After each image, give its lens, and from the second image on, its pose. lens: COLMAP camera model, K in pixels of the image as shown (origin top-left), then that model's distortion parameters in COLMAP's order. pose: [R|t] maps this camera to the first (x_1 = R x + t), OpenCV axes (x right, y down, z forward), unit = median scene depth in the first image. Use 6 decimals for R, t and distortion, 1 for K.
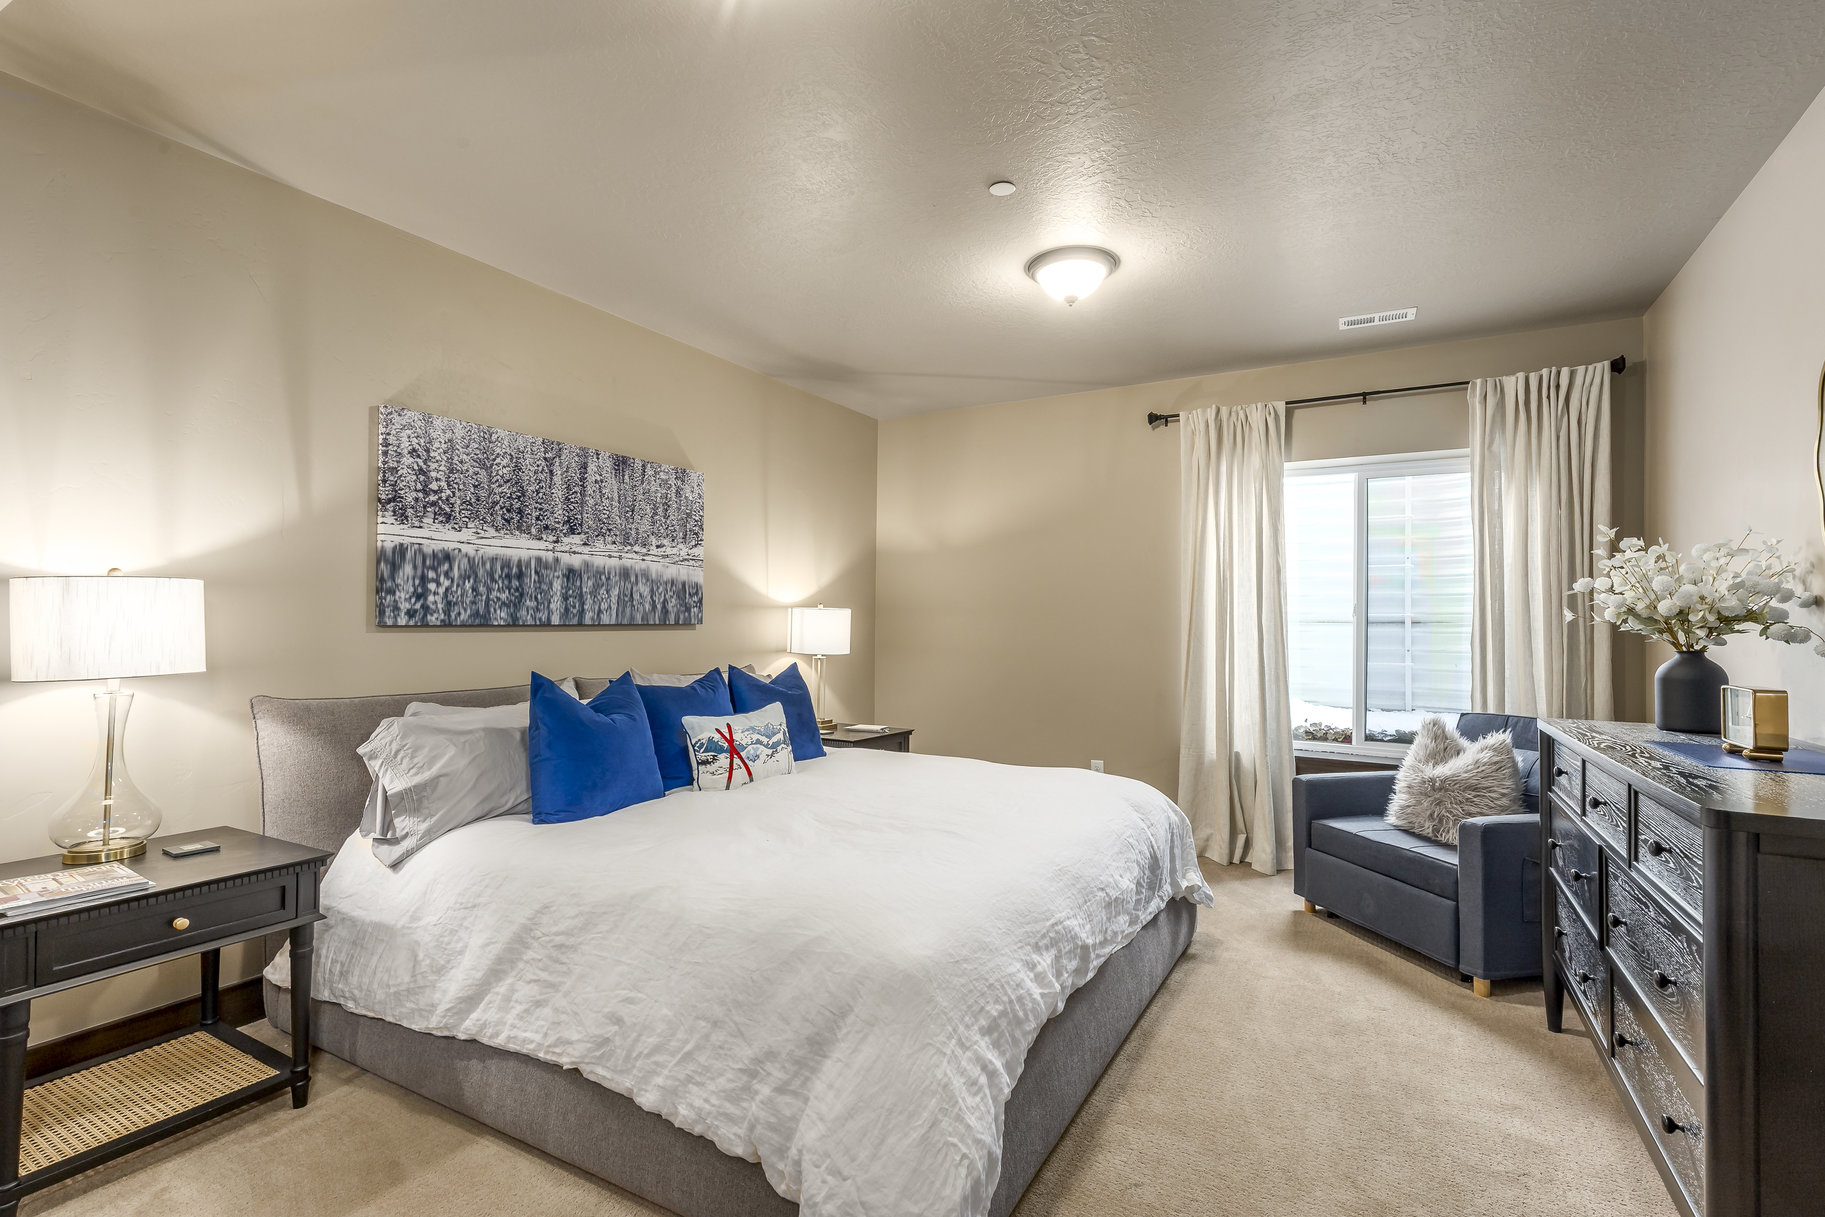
lens RADIAL K [[840.2, 0, 895.2], [0, 840.2, 609.7], [0, 0, 1]] dist [0.009965, -0.001304]
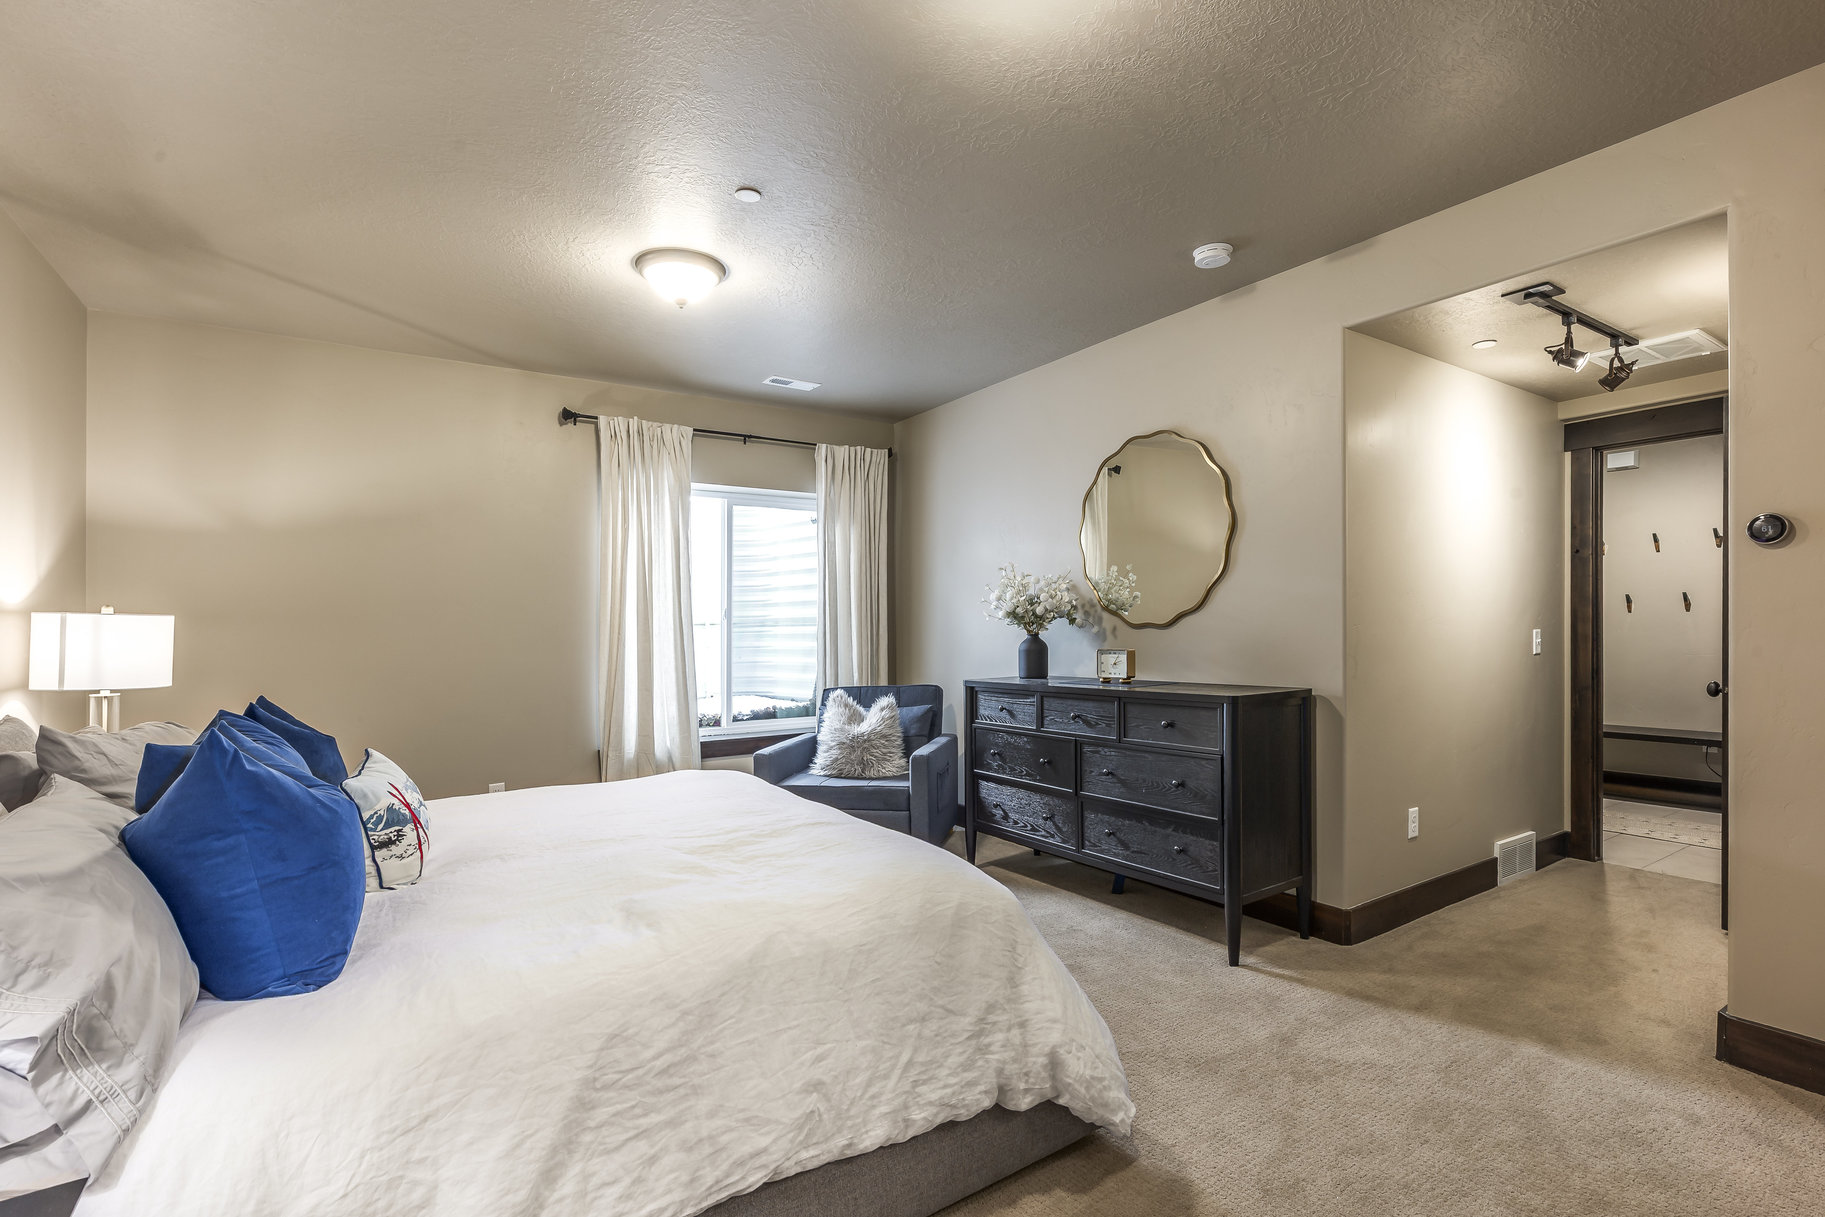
lens RADIAL K [[861.8, 0, 943.3], [0, 861.8, 632.0], [0, 0, 1]] dist [0.000333, -0.000590]
pose [[0.419566, -0.021813, 0.907463, -0.655177], [0.005298, 0.999753, 0.021582, 0.002123], [-0.907709, -0.004247, 0.419578, 0.315118]]
